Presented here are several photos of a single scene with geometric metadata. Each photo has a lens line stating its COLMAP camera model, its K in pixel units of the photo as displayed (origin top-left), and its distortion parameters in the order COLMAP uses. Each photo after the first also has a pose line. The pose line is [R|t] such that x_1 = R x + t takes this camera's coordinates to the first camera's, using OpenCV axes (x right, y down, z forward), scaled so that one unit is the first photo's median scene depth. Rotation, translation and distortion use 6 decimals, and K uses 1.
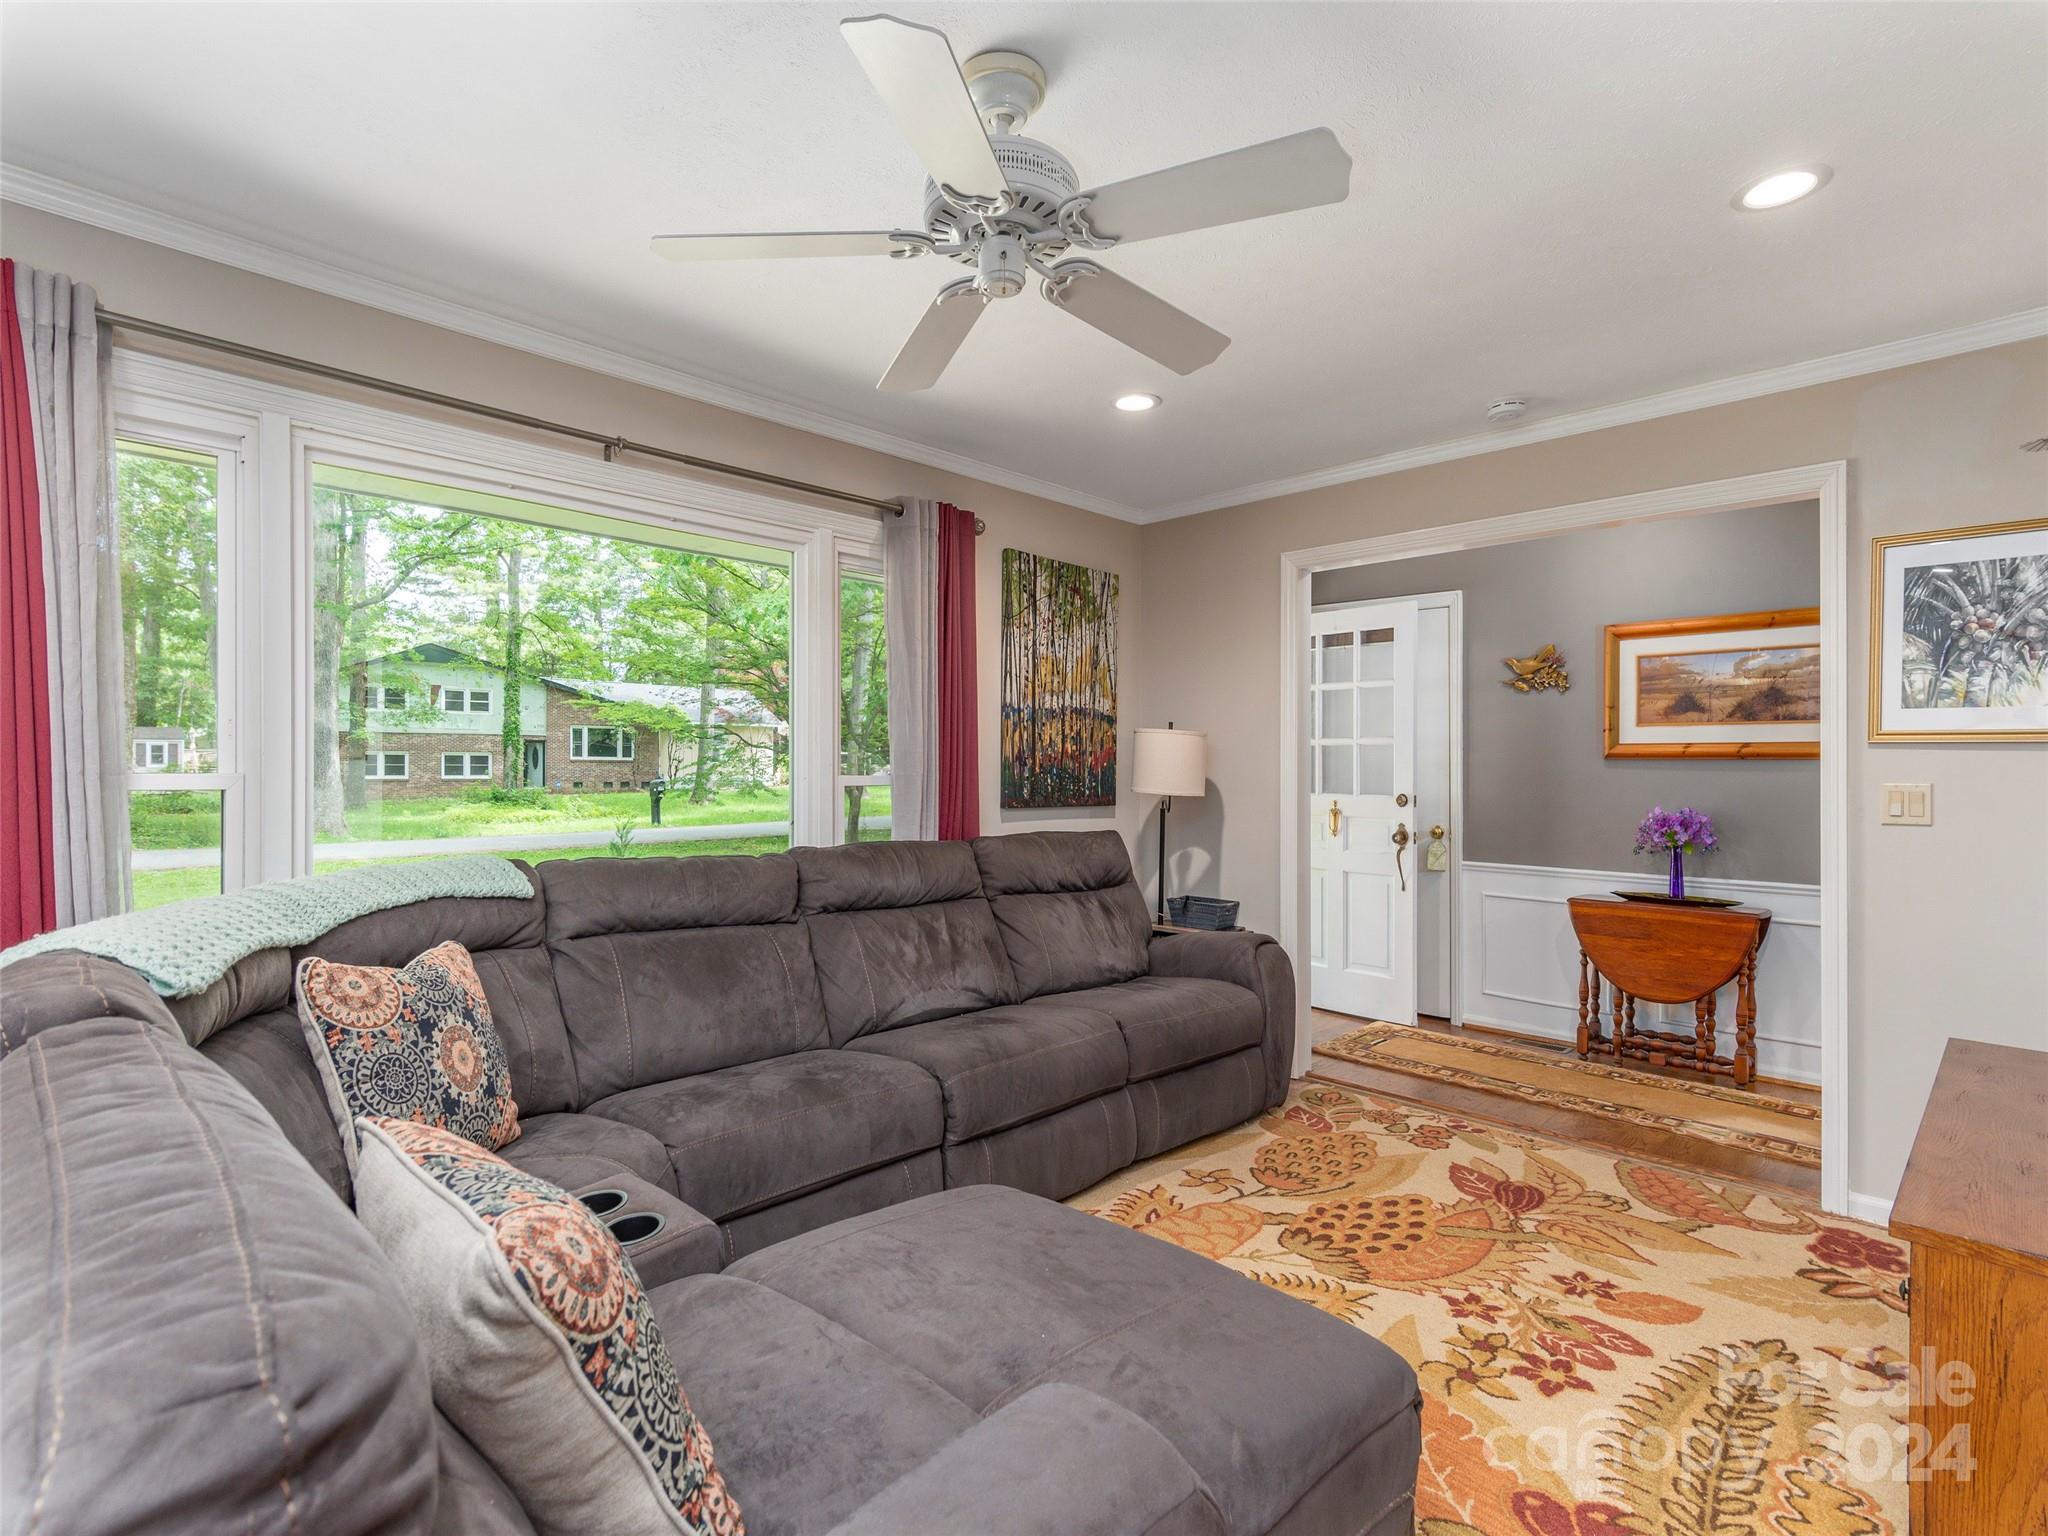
lens RADIAL K [[1002.9, 0, 1017.0], [0, 1002.9, 766.1], [0, 0, 1]] dist [0.010634, -0.000247]
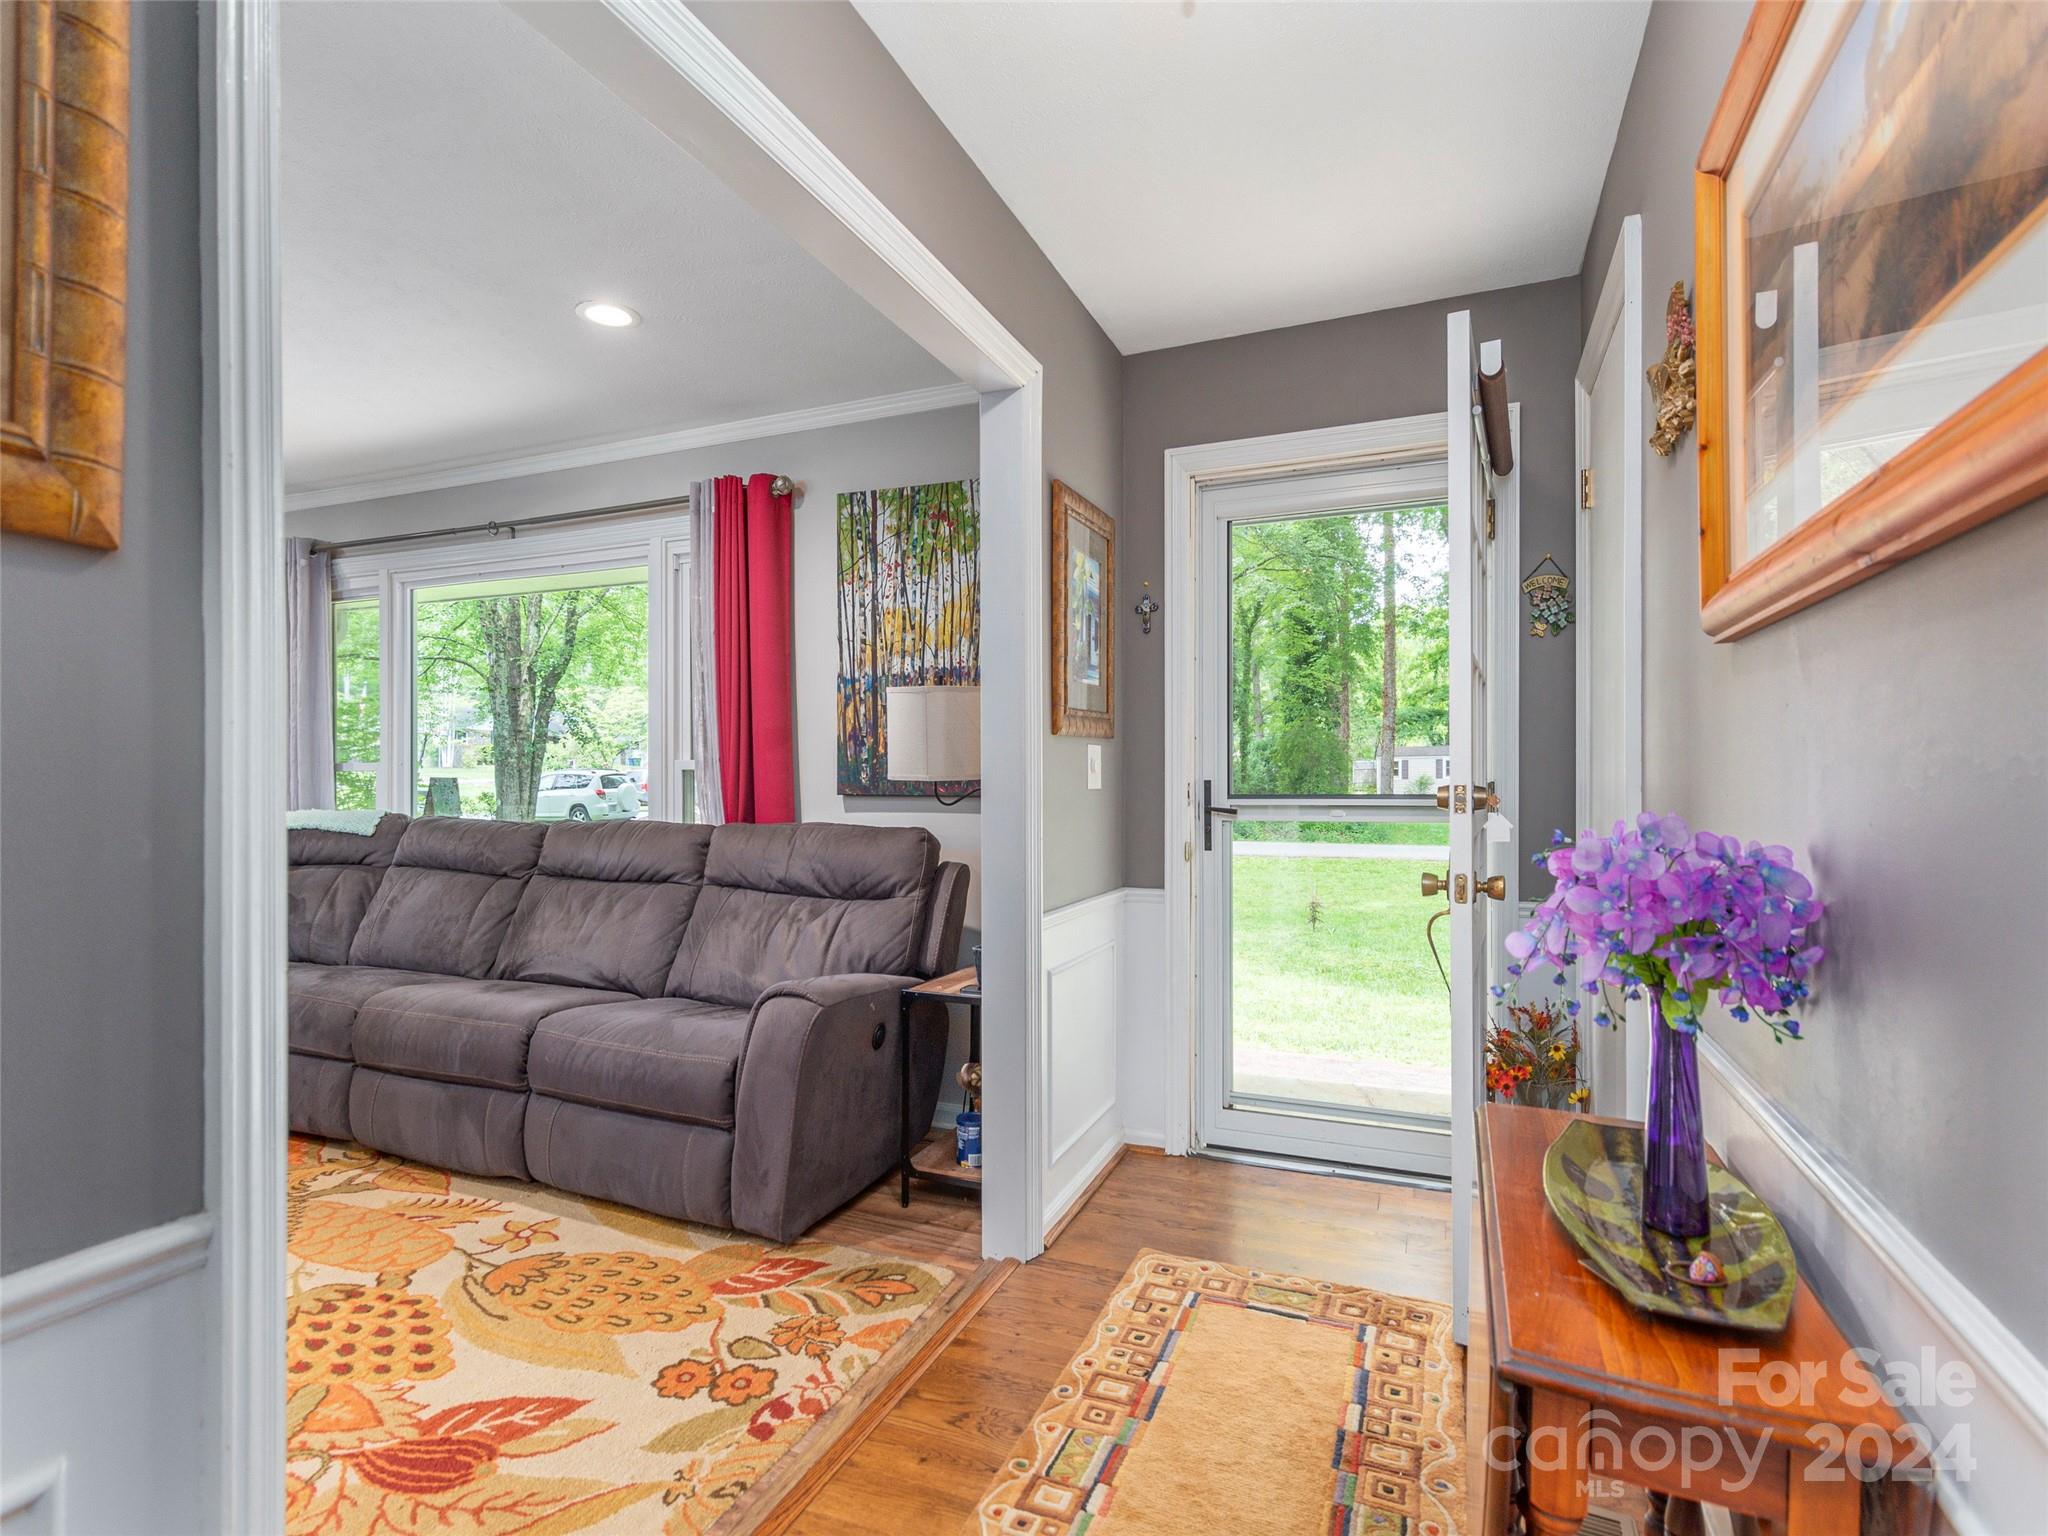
lens RADIAL K [[1021.7, 0, 1022.2], [0, 1021.7, 779.5], [0, 0, 1]] dist [0.002936, 0.000383]
pose [[0.376440, -0.001086, -0.926440, 0.996417], [0.010594, 0.999939, 0.003132, 0.031398], [0.926380, -0.010994, 0.376429, 0.936620]]
